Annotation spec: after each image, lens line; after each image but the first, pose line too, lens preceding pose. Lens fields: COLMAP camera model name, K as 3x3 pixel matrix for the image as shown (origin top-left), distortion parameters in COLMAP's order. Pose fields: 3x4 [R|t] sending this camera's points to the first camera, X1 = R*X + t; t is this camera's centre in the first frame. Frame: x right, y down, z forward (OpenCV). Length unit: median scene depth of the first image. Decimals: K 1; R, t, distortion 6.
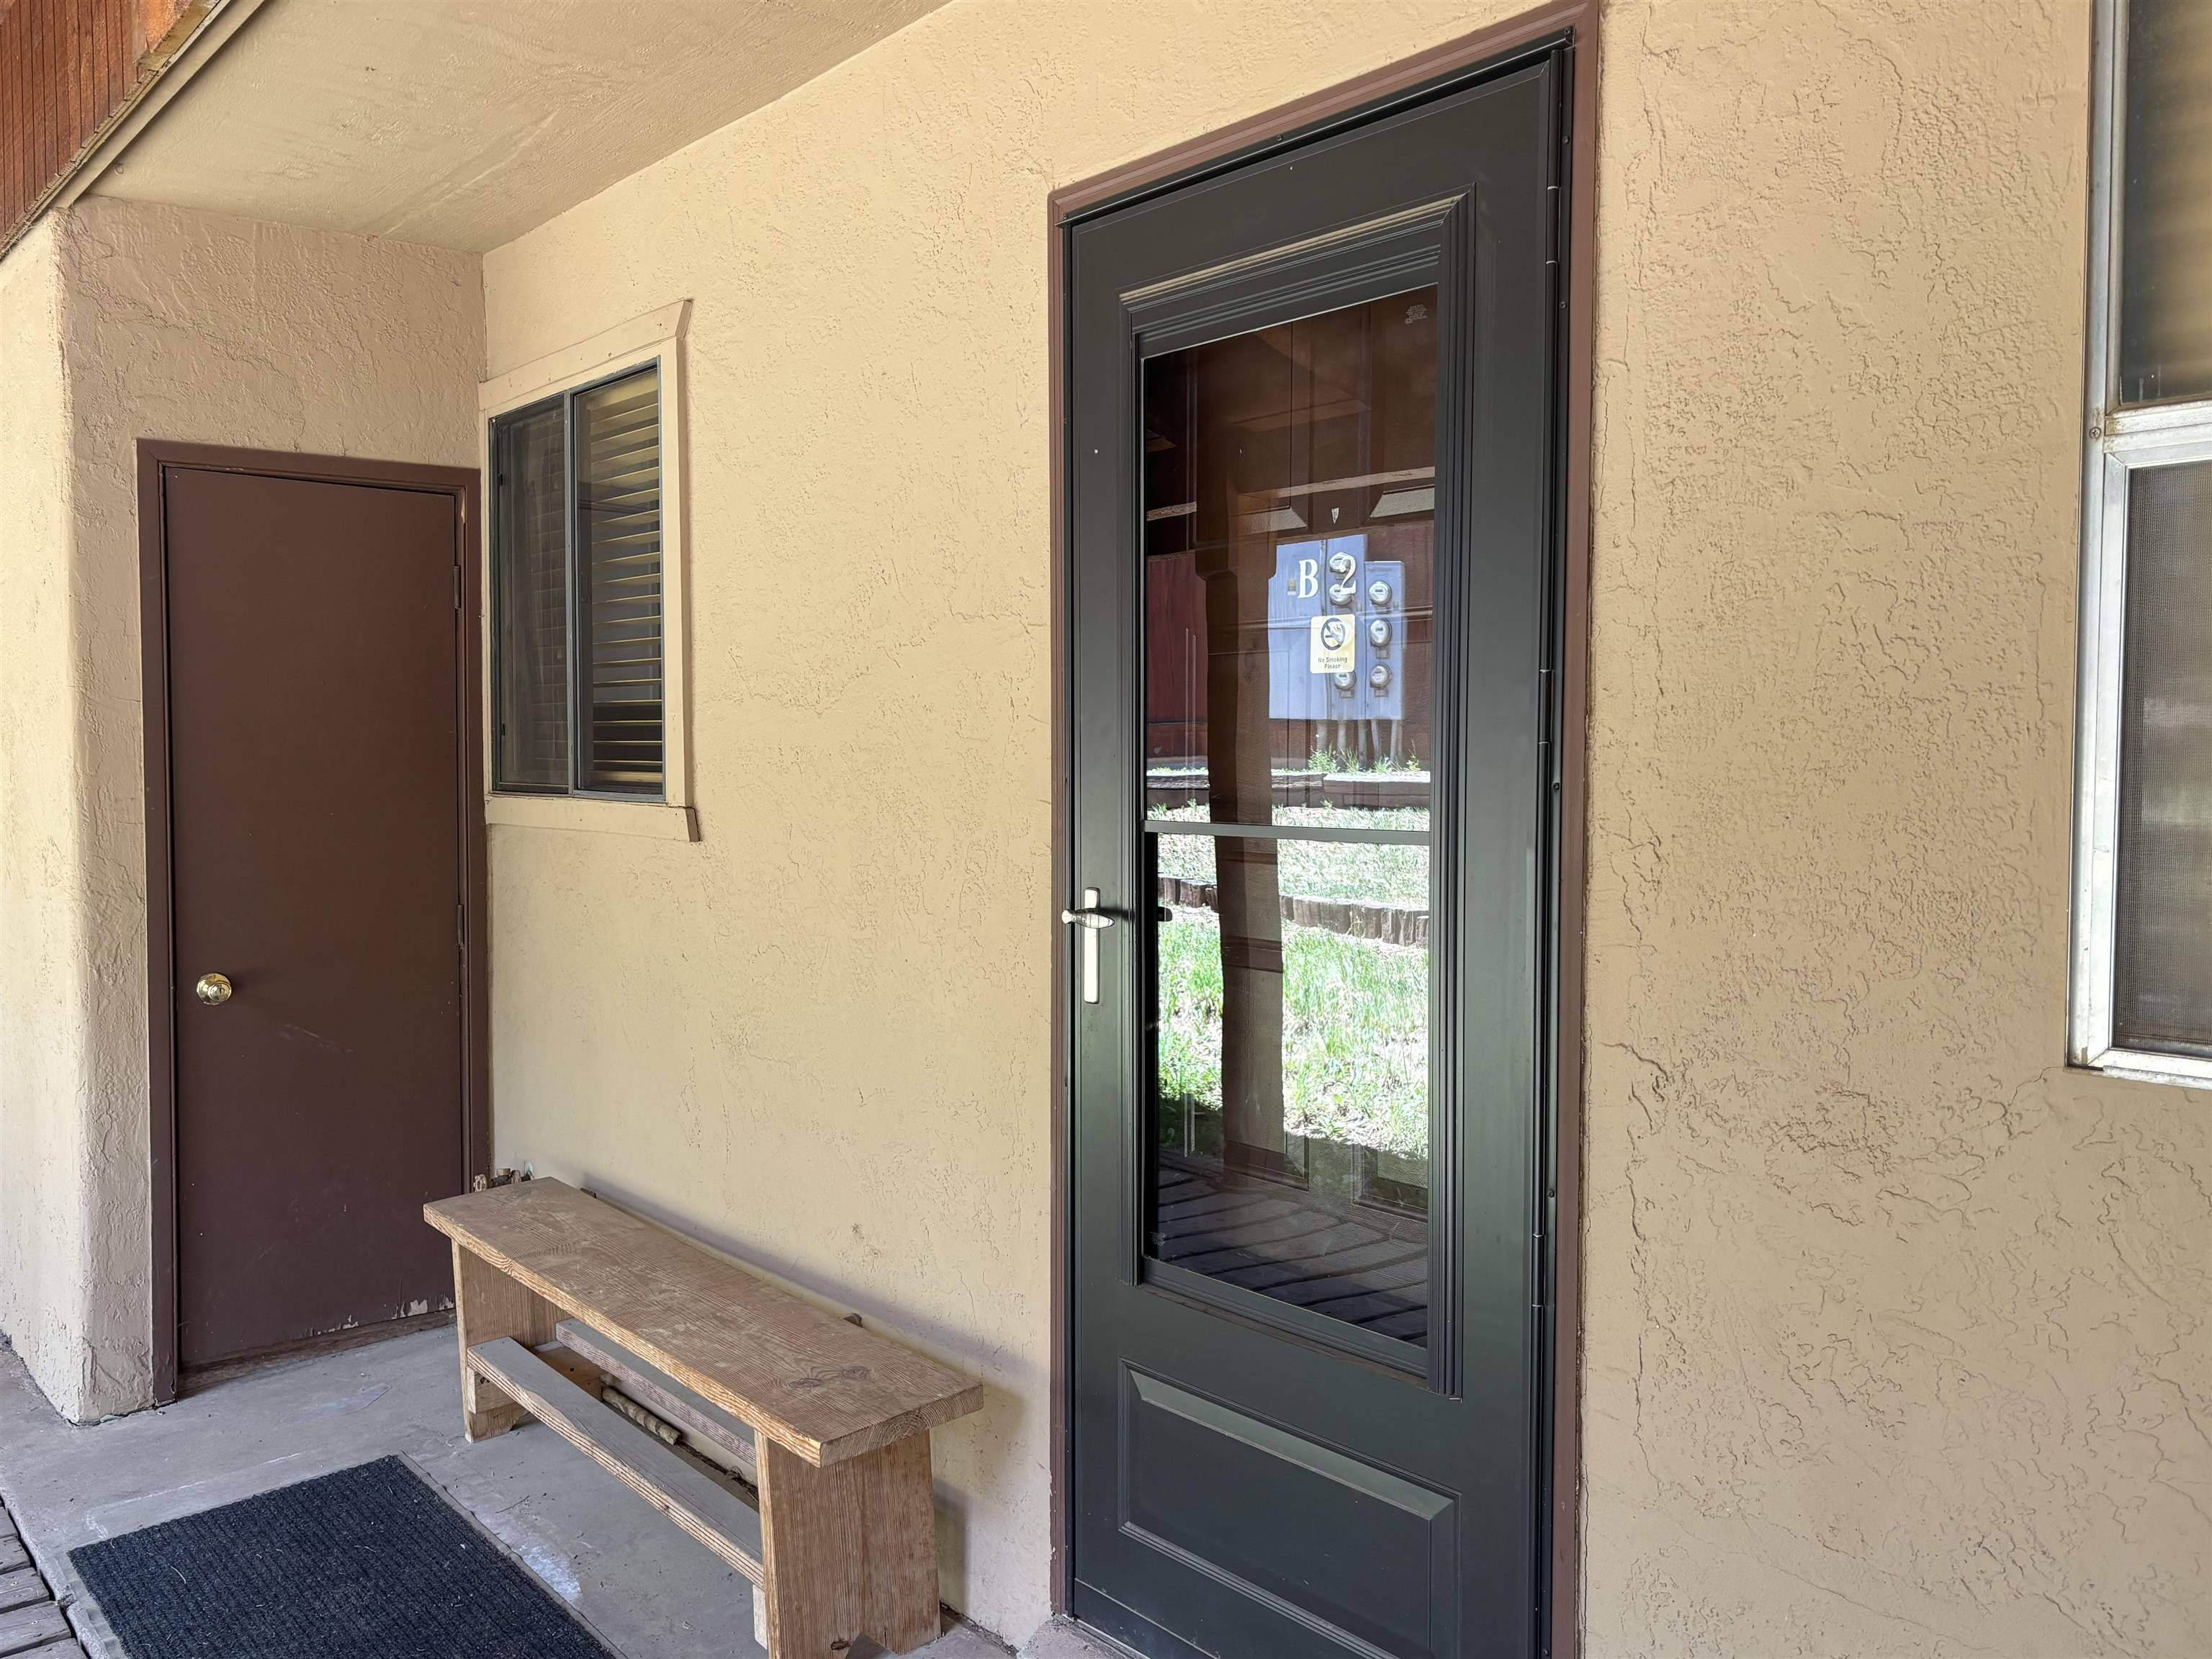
lens RADIAL K [[1730.0, 0, 1109.7], [0, 1730.0, 830.2], [0, 0, 1]] dist [0.040775, 0.001100]
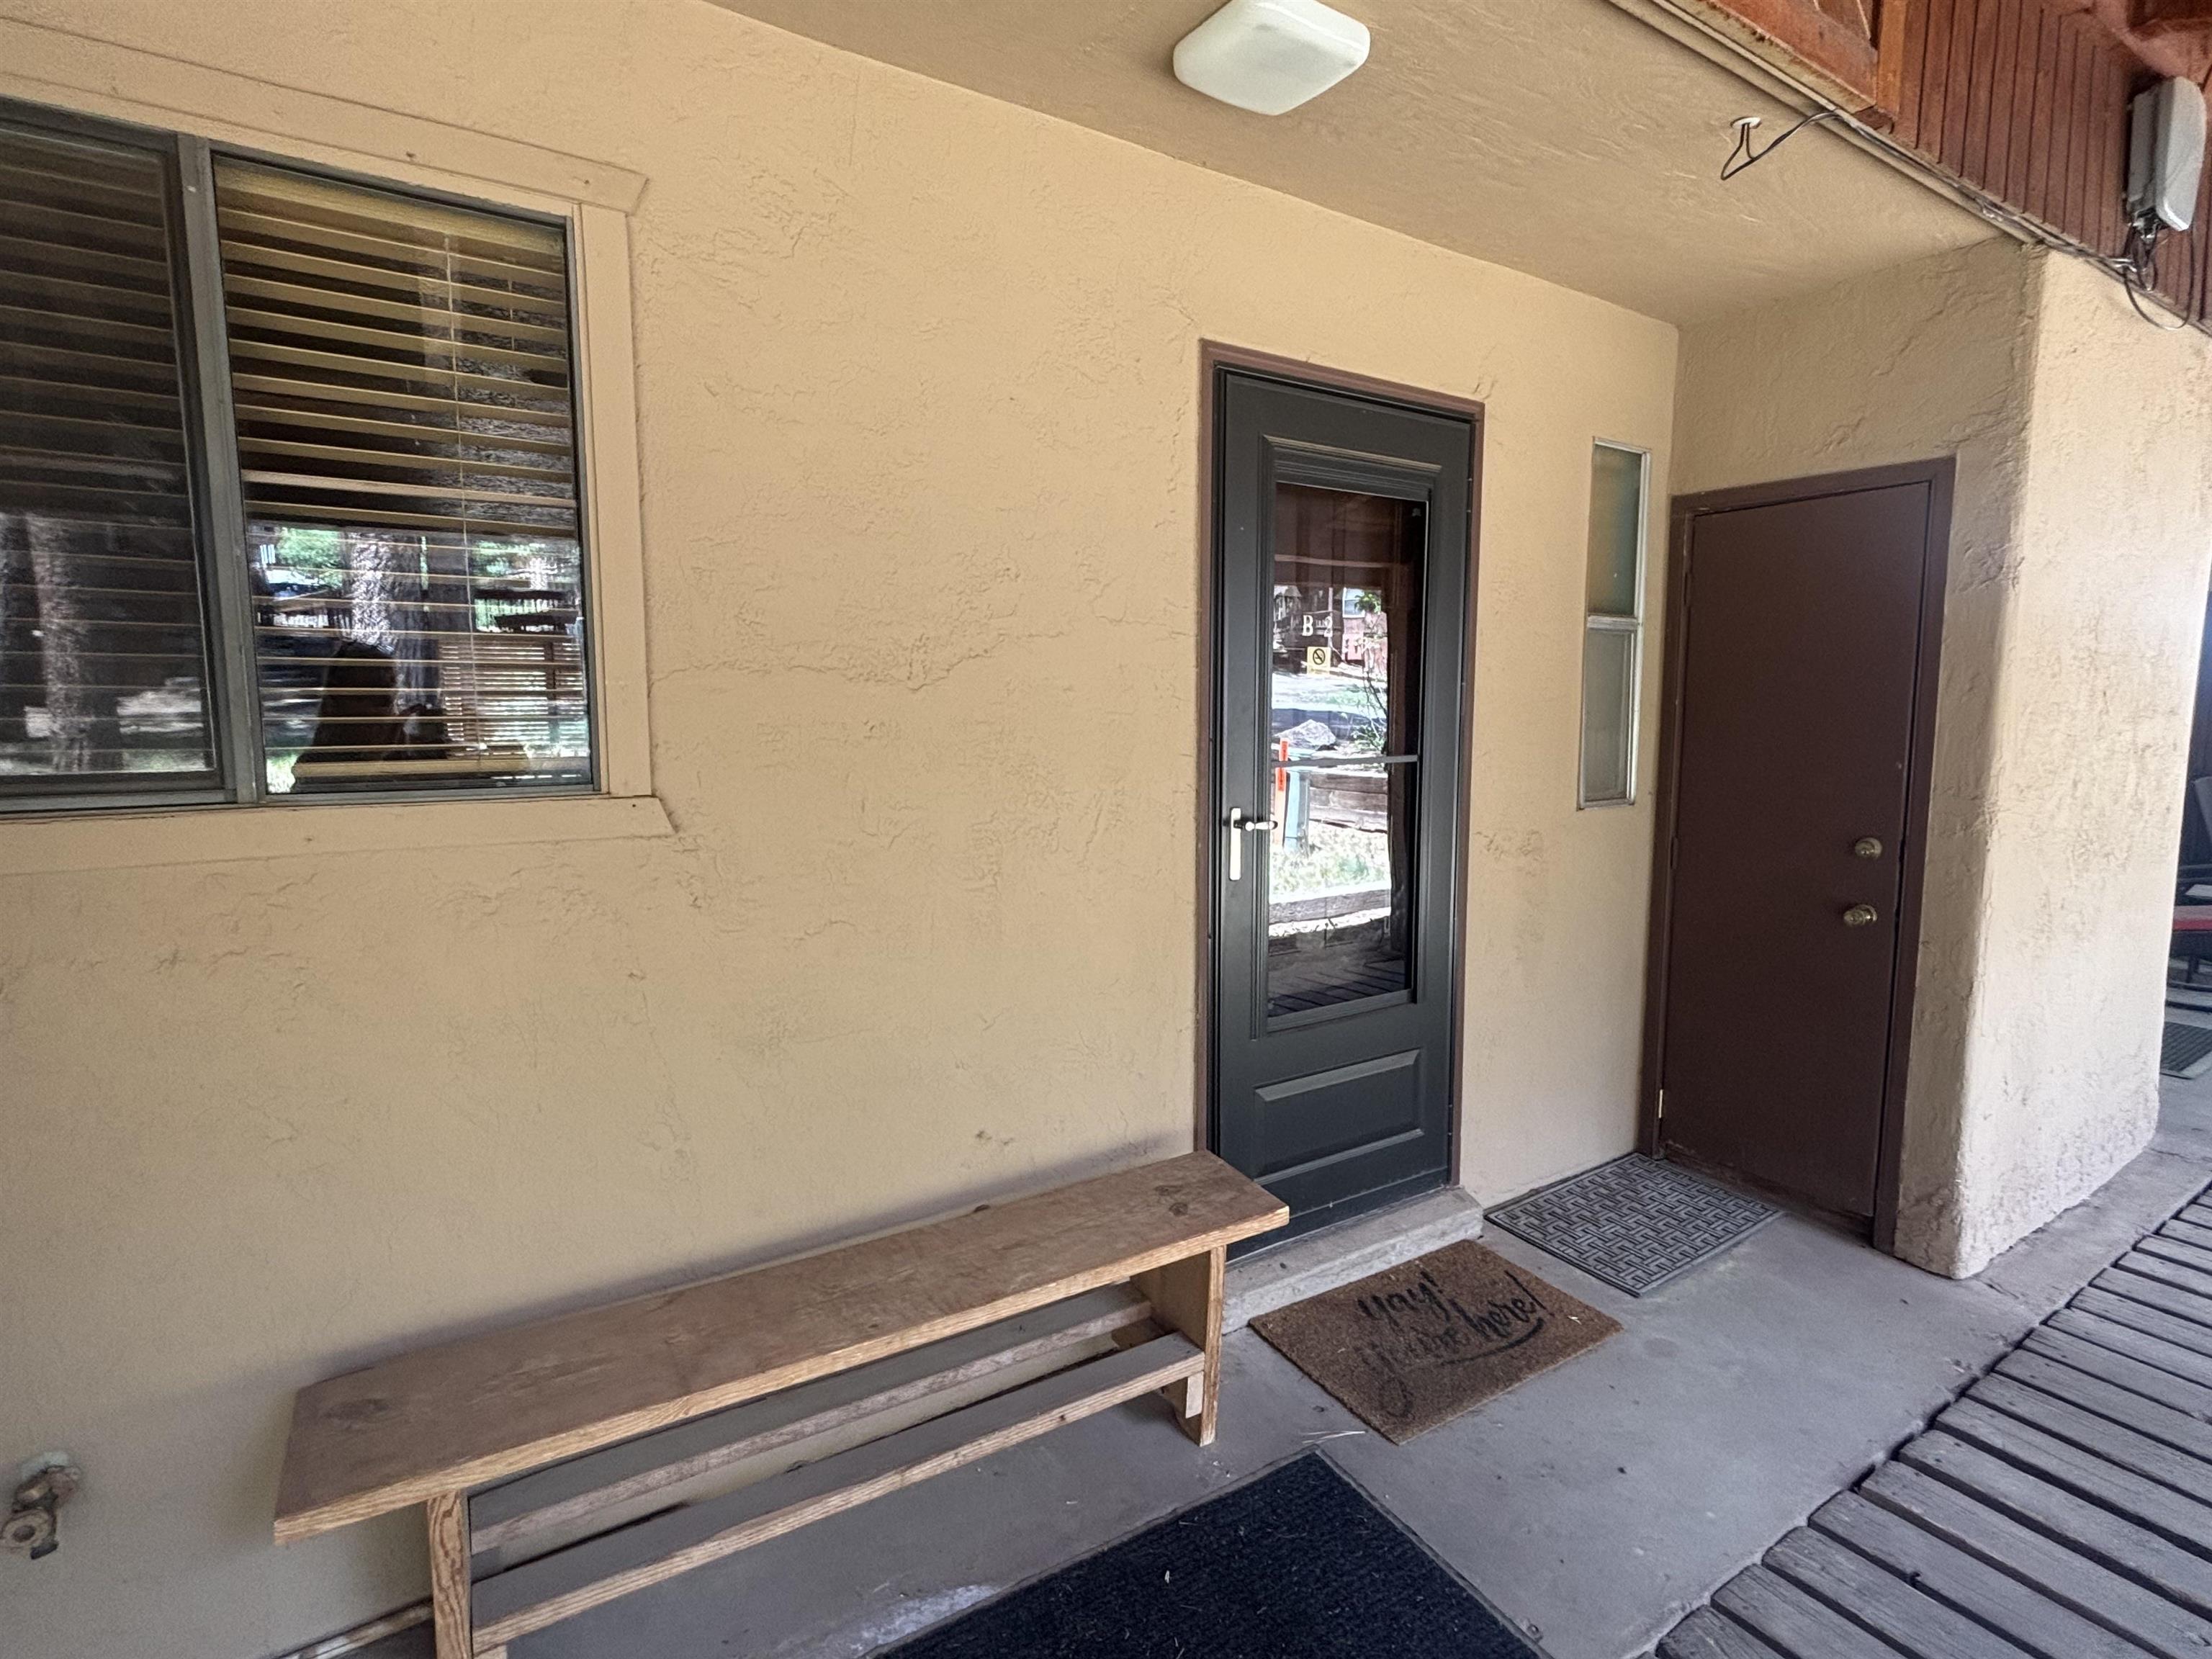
lens RADIAL K [[1056.4, 0, 1110.2], [0, 1056.4, 816.4], [0, 0, 1]] dist [0.005786, 0.002531]
pose [[0.153367, -0.106366, 0.982428, -0.865657], [0.046352, 0.993870, 0.100369, -0.053871], [-0.987081, 0.030145, 0.157358, 0.852594]]
